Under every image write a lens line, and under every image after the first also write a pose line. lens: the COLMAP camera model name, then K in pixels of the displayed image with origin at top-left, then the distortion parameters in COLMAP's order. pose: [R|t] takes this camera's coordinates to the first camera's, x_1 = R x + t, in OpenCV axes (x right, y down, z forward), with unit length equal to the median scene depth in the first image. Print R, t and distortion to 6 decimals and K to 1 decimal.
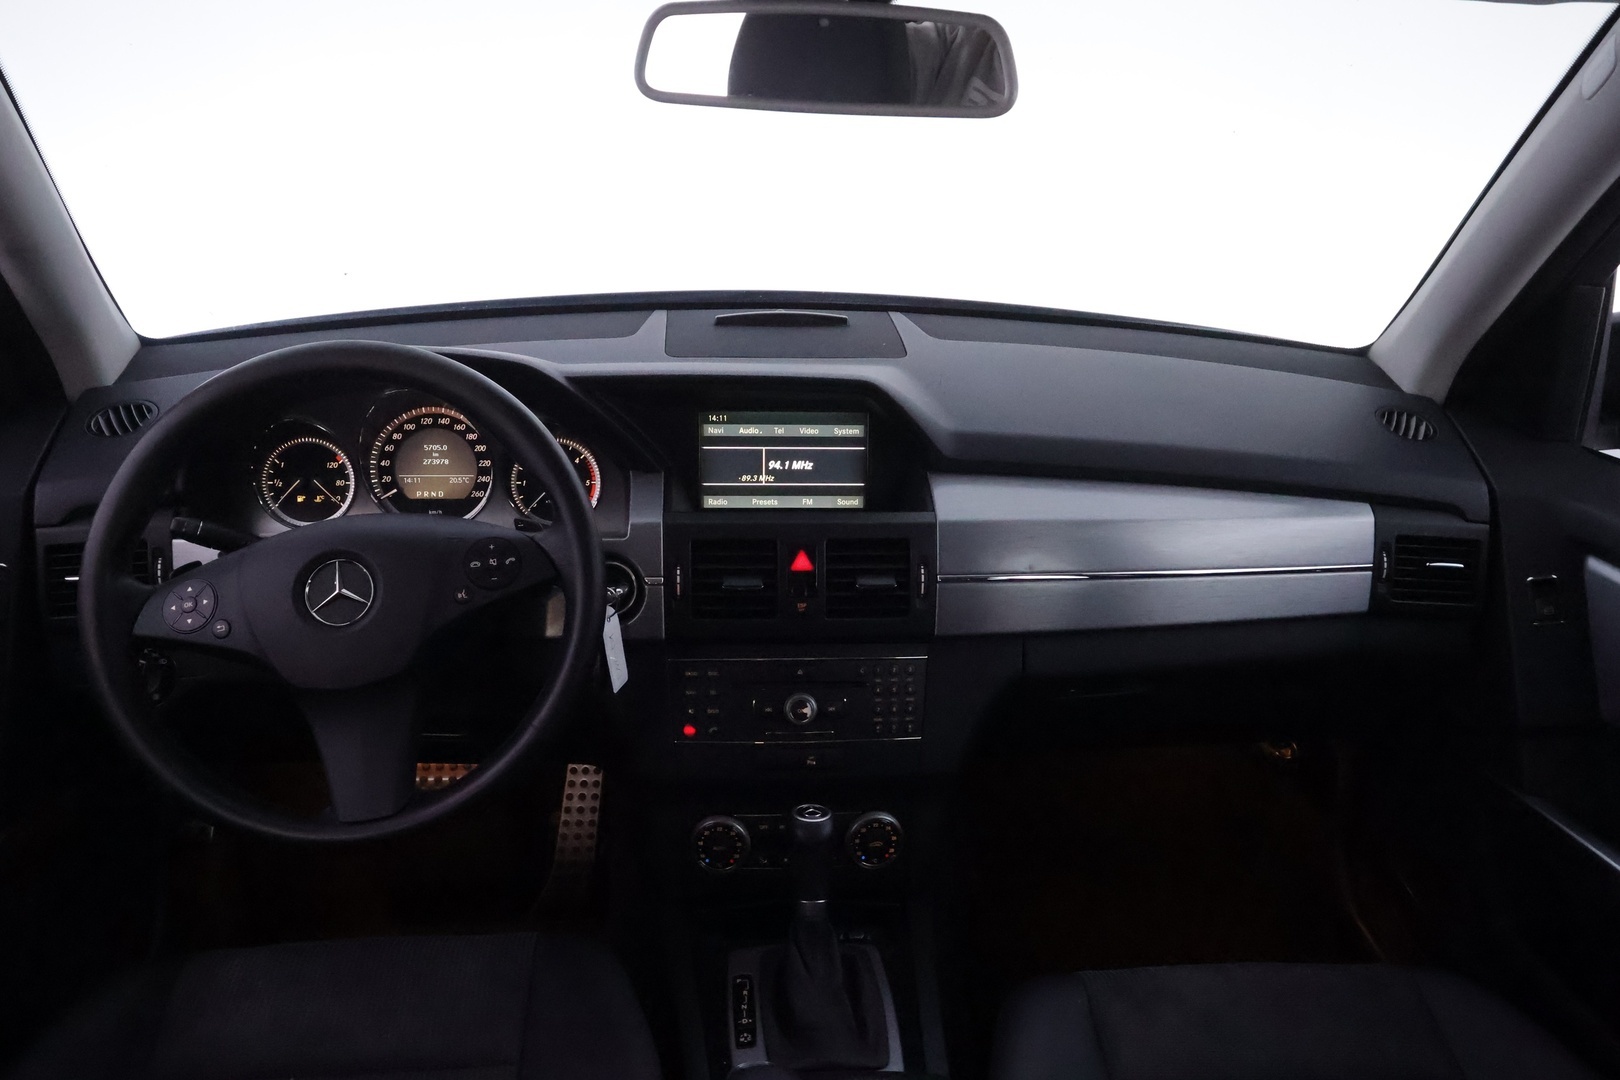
lens RADIAL K [[1285.1, 0, 816.0], [0, 1285.1, 542.7], [0, 0, 1]] dist [0.004066, 0.007077]
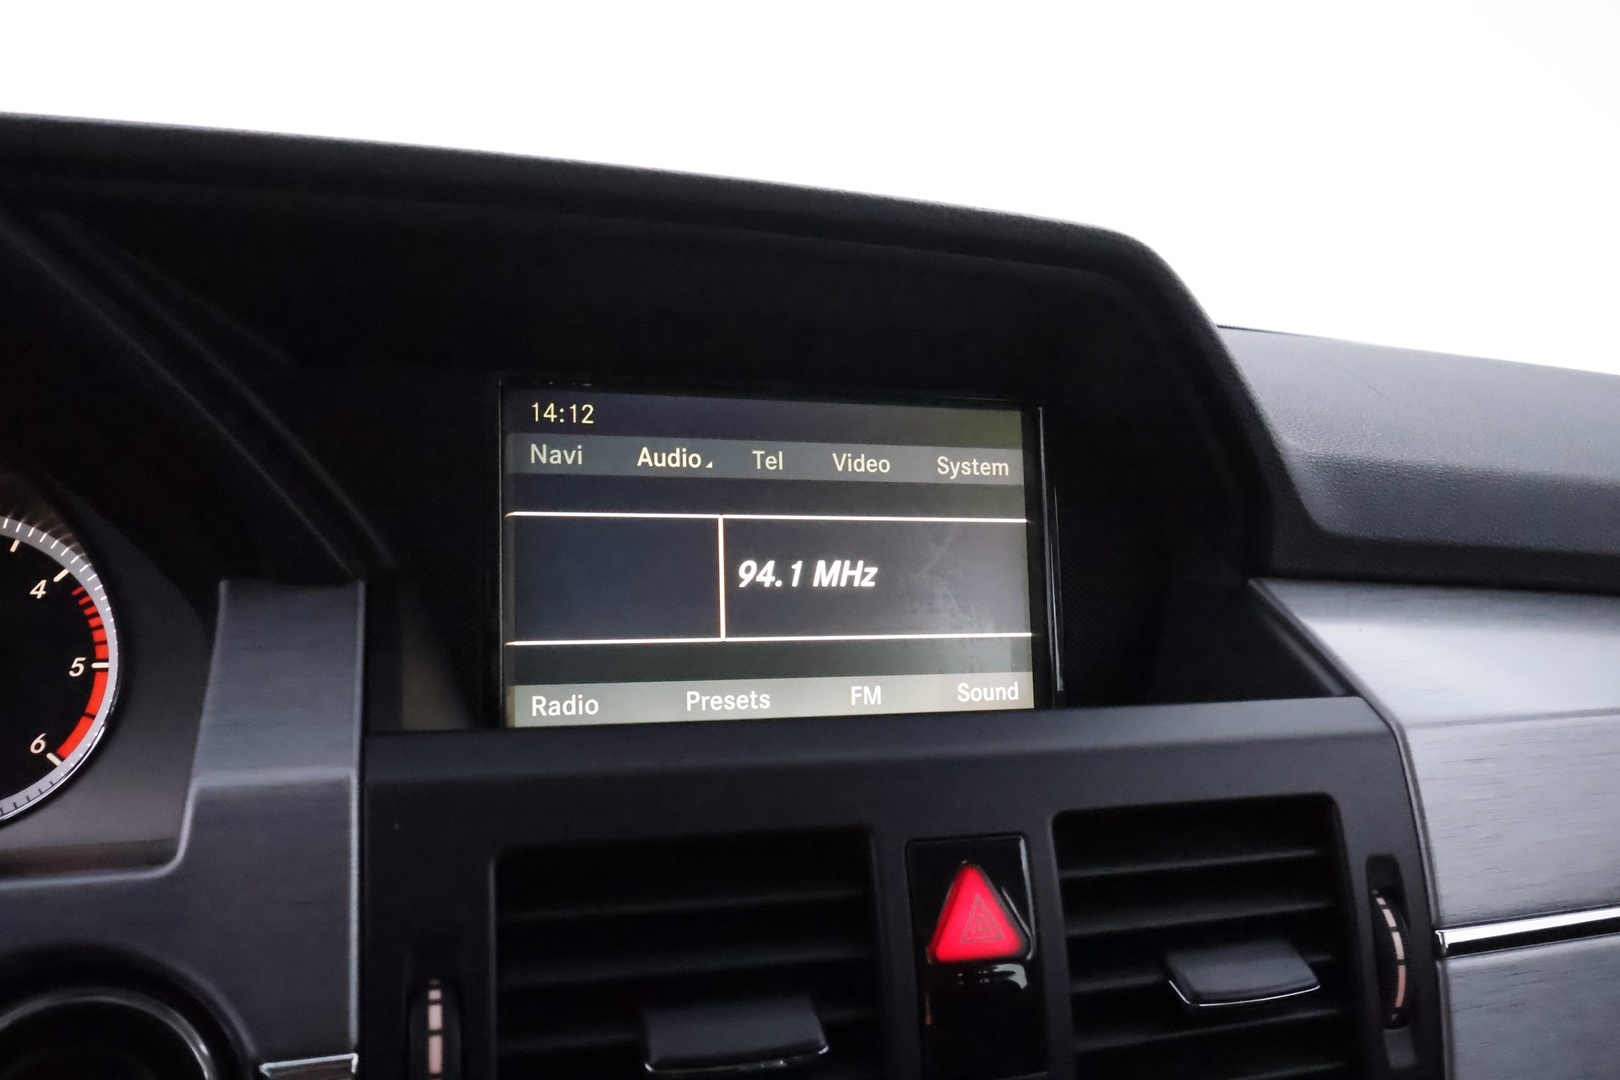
lens RADIAL K [[1285.1, 0, 822.9], [0, 1285.1, 543.6], [0, 0, 1]] dist [0.004066, 0.007077]
pose [[0.972545, -0.009606, 0.232515, -0.088265], [0.059812, 0.975900, -0.209859, -0.004029], [-0.224895, 0.218005, 0.949682, 0.728331]]
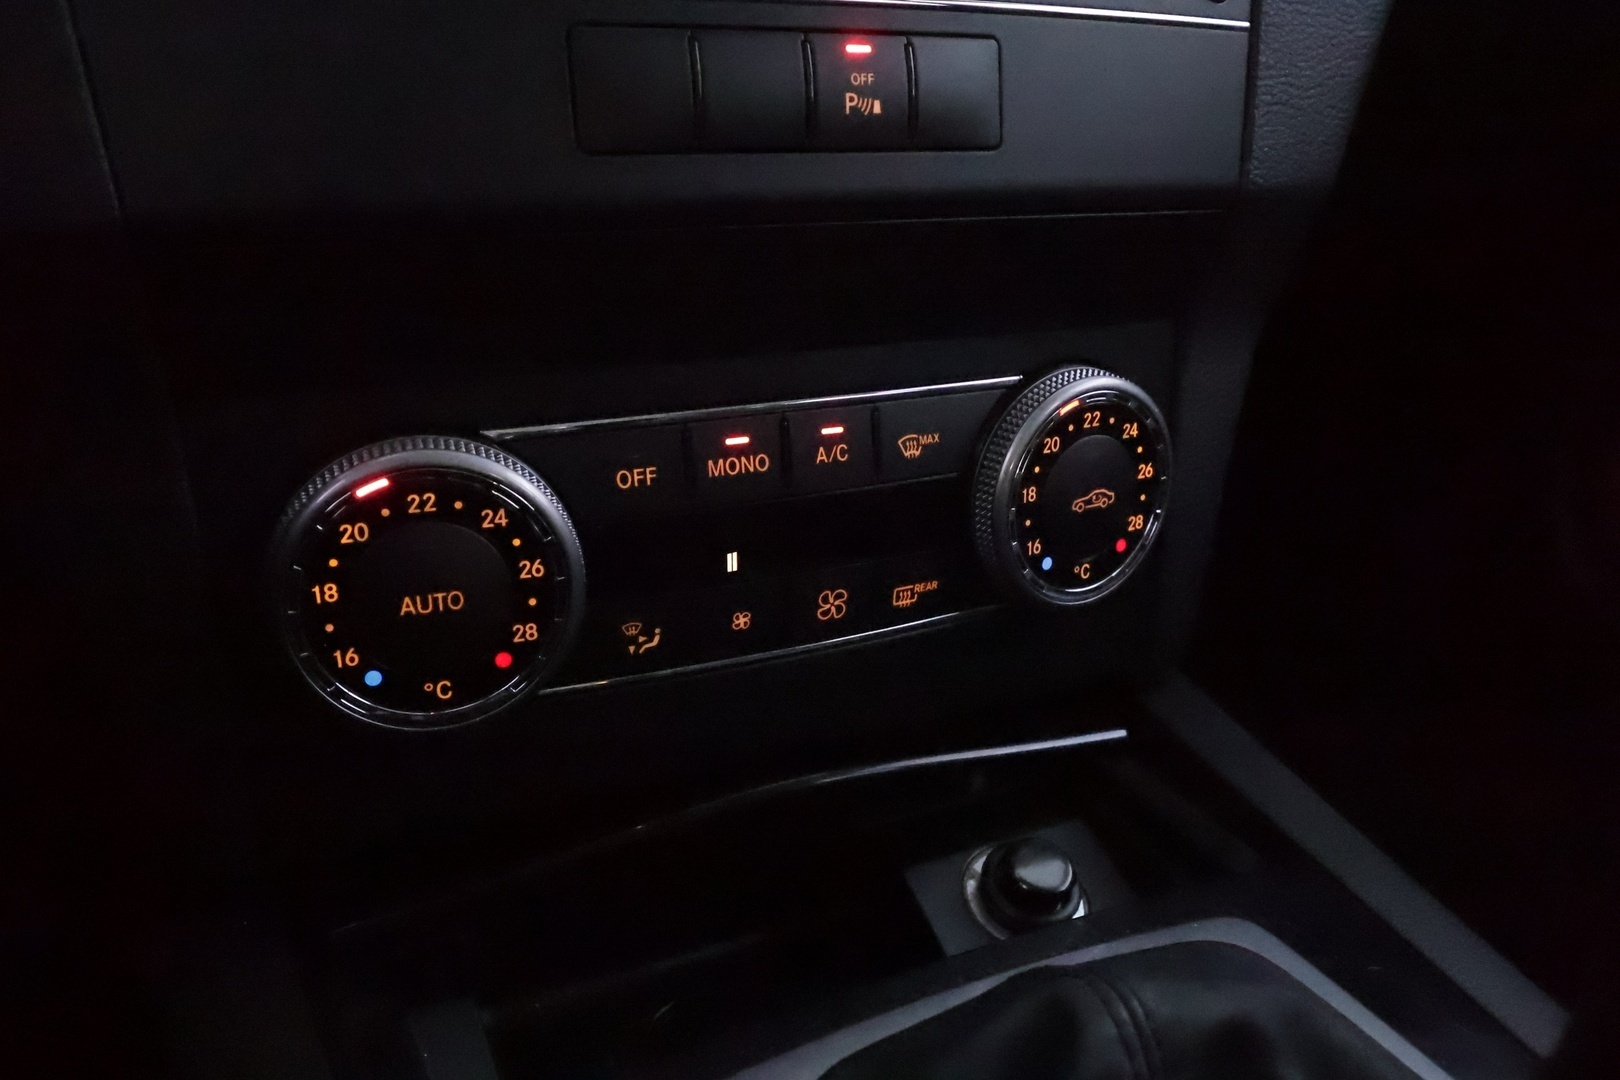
lens RADIAL K [[1285.1, 0, 809.8], [0, 1285.1, 538.8], [0, 0, 1]] dist [0.004066, 0.007077]
pose [[0.935453, -0.128308, 0.329341, -0.083605], [0.092353, 0.988143, 0.122653, 0.207151], [-0.341173, -0.084320, 0.936211, 0.791366]]
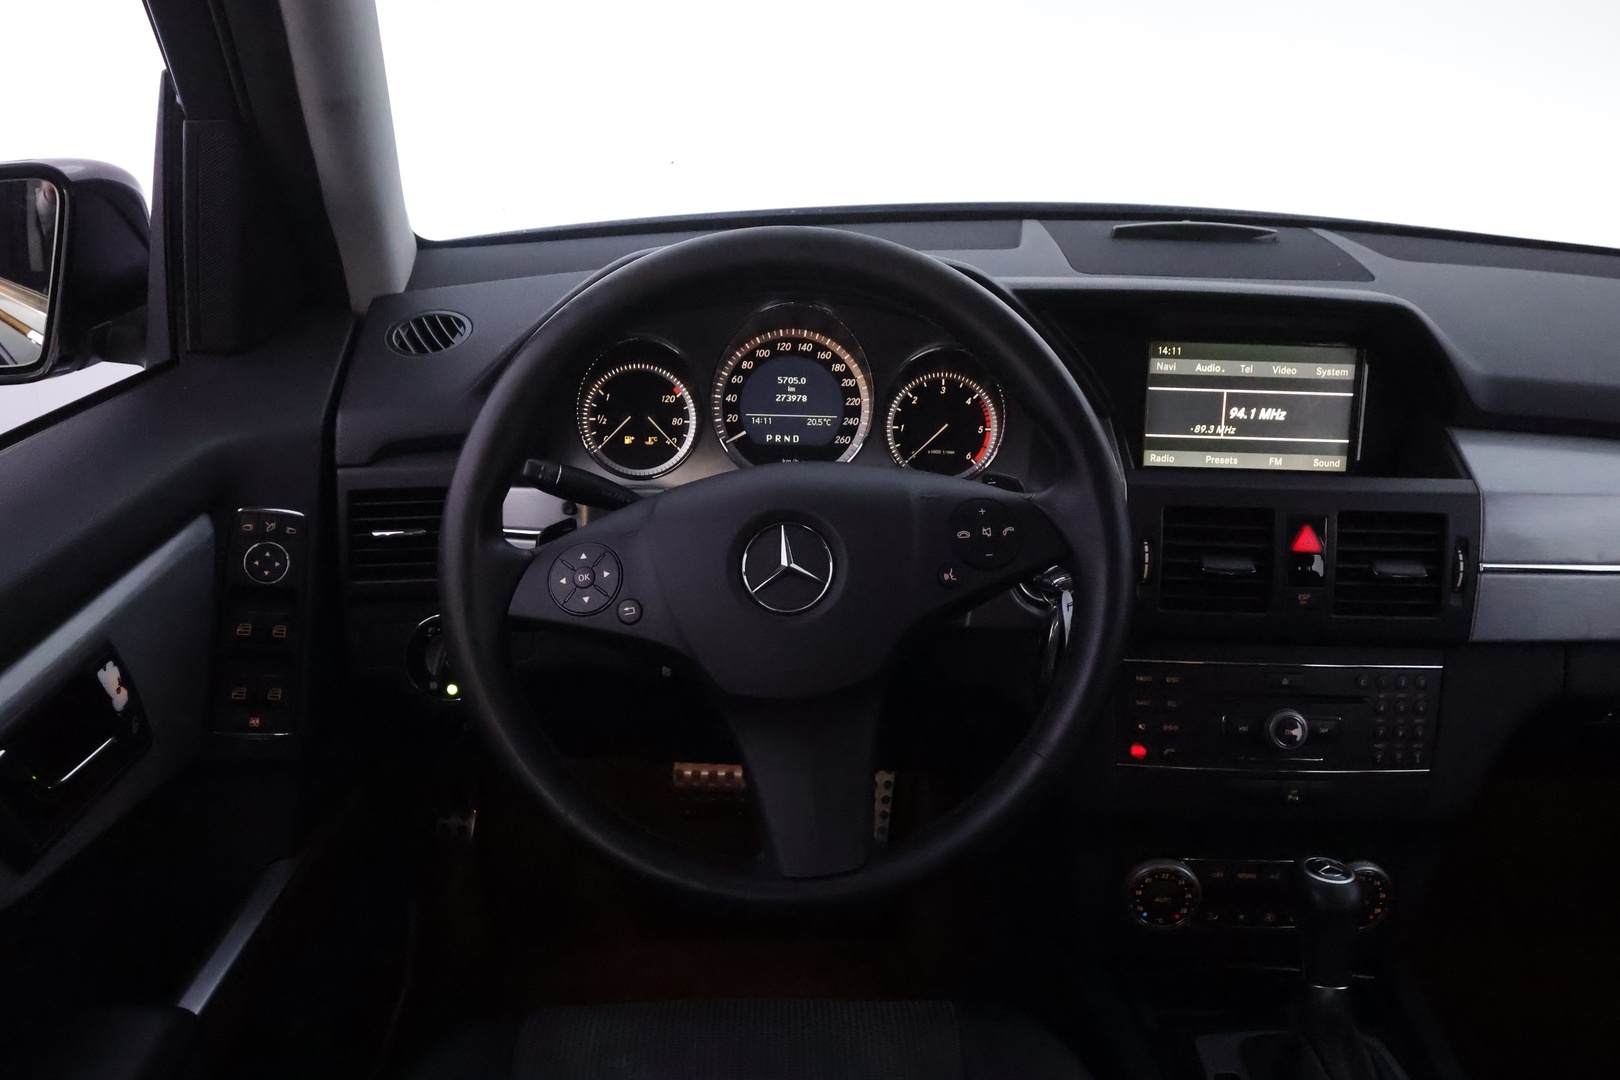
lens RADIAL K [[1285.1, 0, 820.8], [0, 1285.1, 544.1], [0, 0, 1]] dist [0.004066, 0.007077]
pose [[0.998399, 0.031091, -0.047263, -0.250688], [-0.029447, 0.998950, 0.035100, -0.000970], [0.048304, -0.033652, 0.998266, 0.210218]]
